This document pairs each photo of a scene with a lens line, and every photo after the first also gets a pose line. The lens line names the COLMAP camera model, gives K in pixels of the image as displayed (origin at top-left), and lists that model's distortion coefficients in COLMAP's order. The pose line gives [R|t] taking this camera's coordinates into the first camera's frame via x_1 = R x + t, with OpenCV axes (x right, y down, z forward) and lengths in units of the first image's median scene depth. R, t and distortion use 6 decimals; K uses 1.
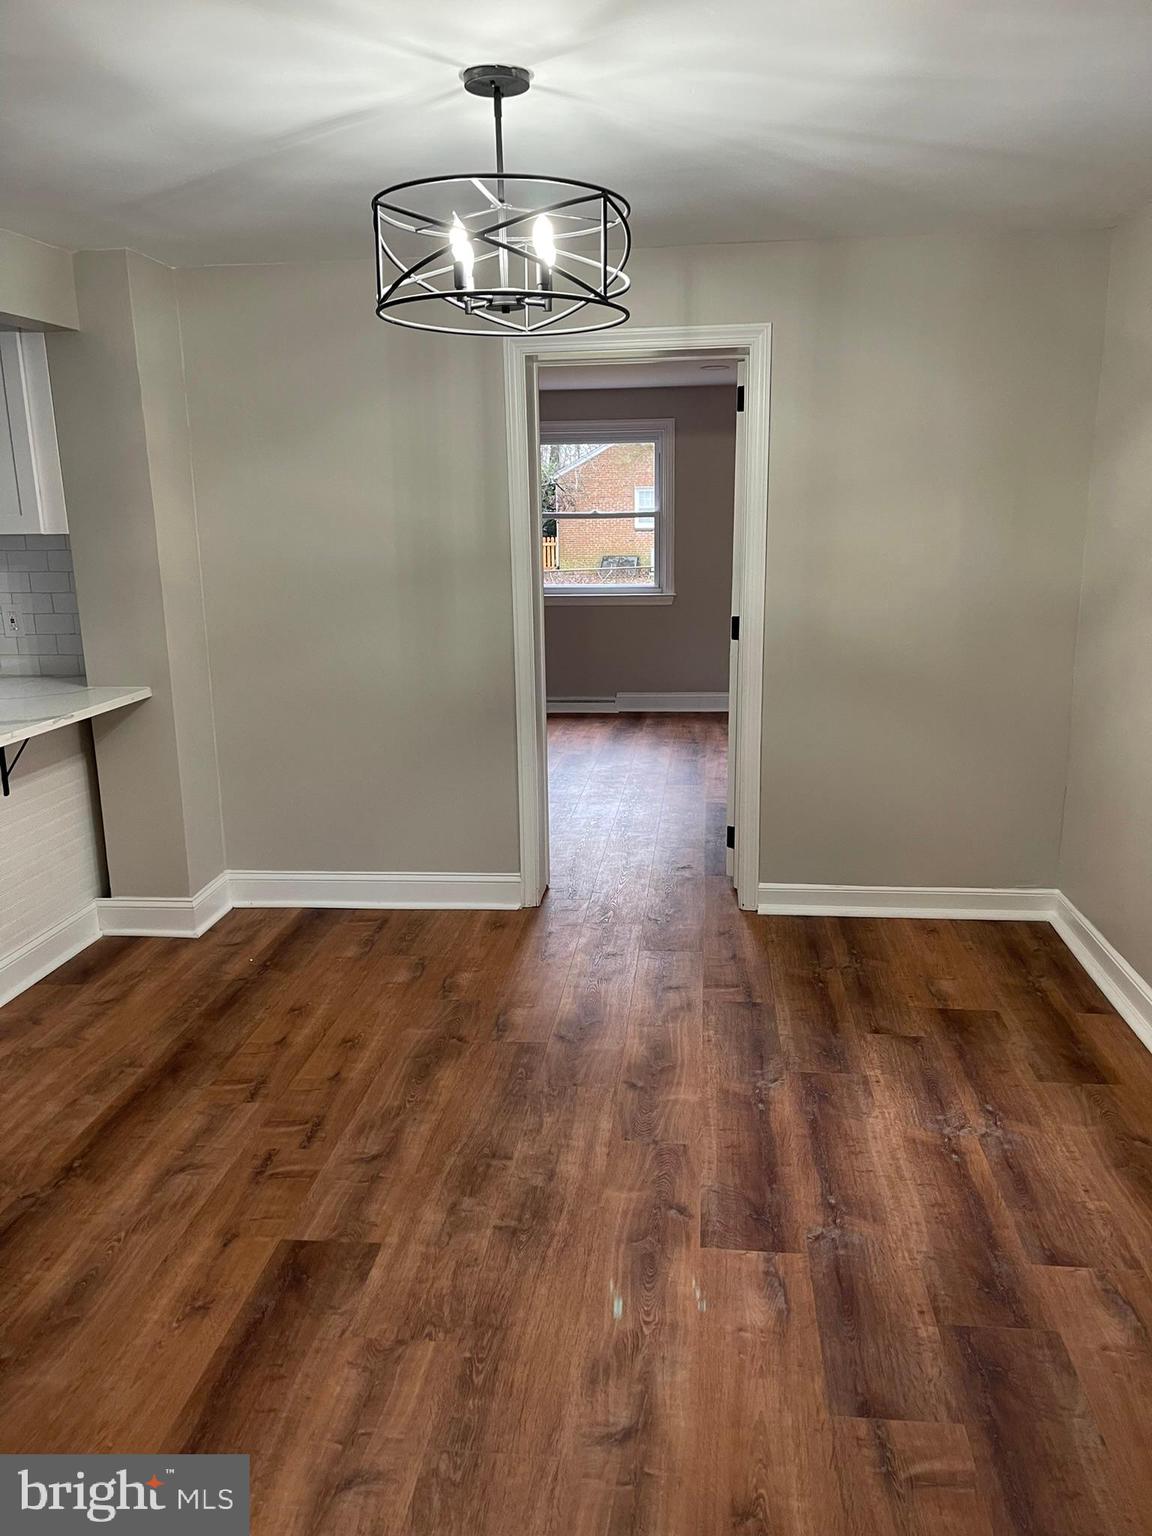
lens RADIAL K [[1154.4, 0, 586.9], [0, 1154.4, 769.8], [0, 0, 1]] dist [0.065903, -0.082508]
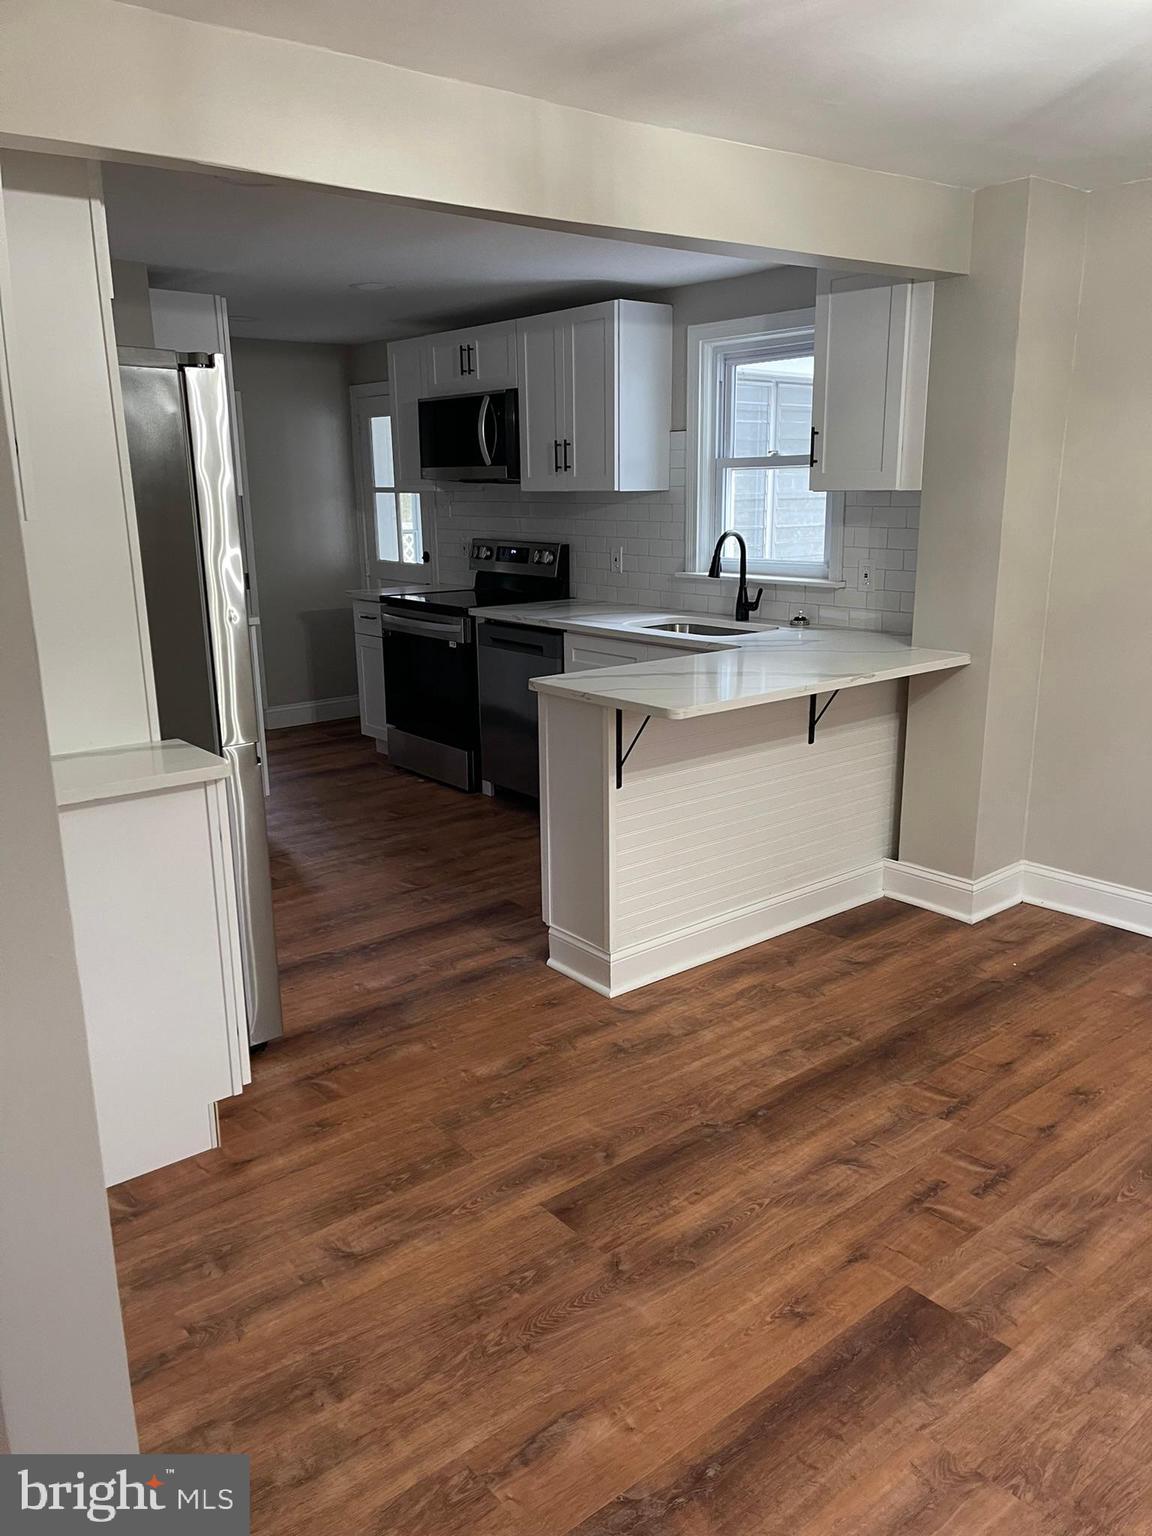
lens RADIAL K [[1154.4, 0, 578.7], [0, 1154.4, 774.1], [0, 0, 1]] dist [0.065903, -0.082508]
pose [[0.710394, 0.179424, -0.680549, 0.075374], [-0.152199, 0.983242, 0.100354, -0.026988], [0.687151, 0.032288, 0.725797, 0.123234]]
